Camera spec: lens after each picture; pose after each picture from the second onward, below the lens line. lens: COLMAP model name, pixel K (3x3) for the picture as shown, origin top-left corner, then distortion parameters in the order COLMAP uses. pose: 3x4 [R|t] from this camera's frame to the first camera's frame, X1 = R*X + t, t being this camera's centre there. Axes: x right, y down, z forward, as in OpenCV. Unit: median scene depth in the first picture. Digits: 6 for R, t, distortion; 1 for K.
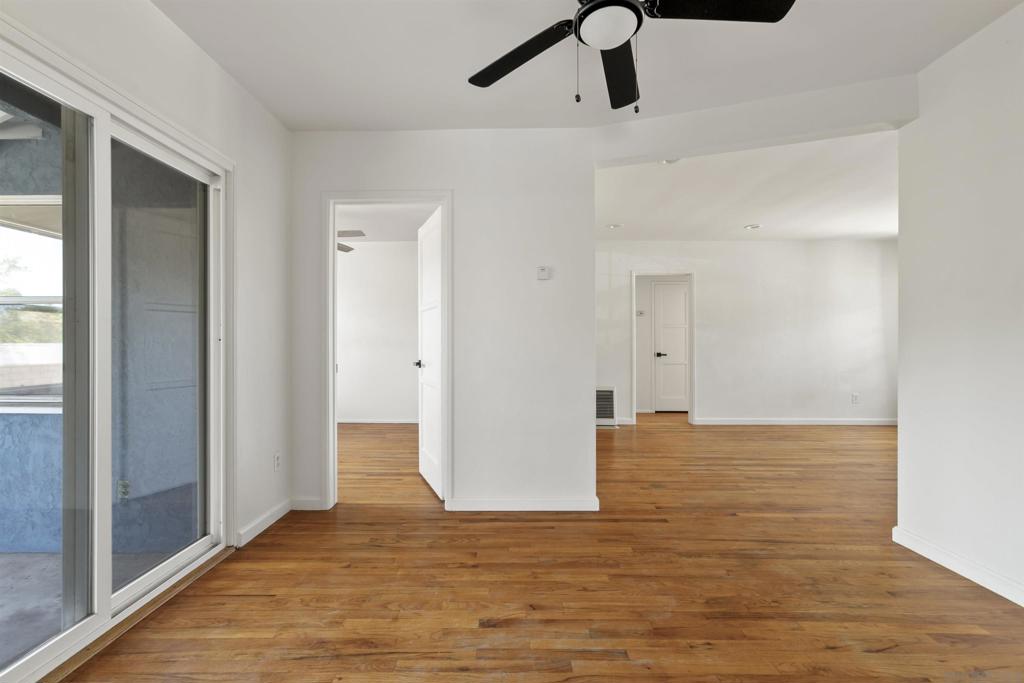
lens RADIAL K [[462.0, 0, 512.0], [0, 462.0, 341.5], [0, 0, 1]] dist [0.007212, 0.000460]
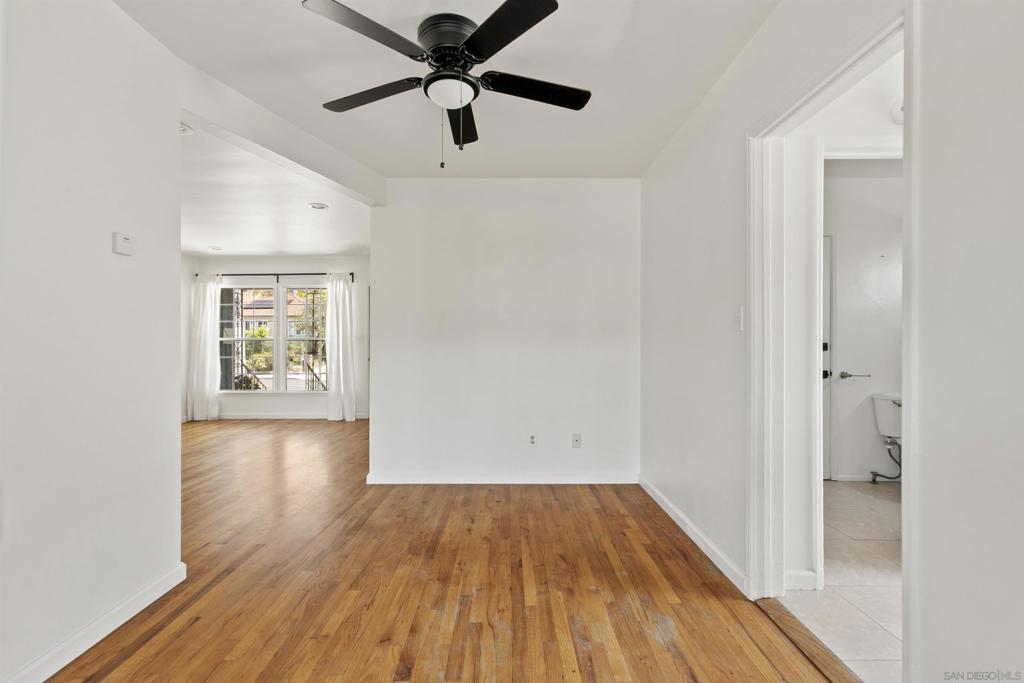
lens RADIAL K [[462.0, 0, 512.0], [0, 462.0, 341.5], [0, 0, 1]] dist [0.007212, 0.000460]
pose [[-0.008013, 0.006075, 0.999949, -0.877608], [-0.002266, 0.999979, -0.006094, -0.020883], [-0.999965, -0.002315, -0.007999, 0.742470]]
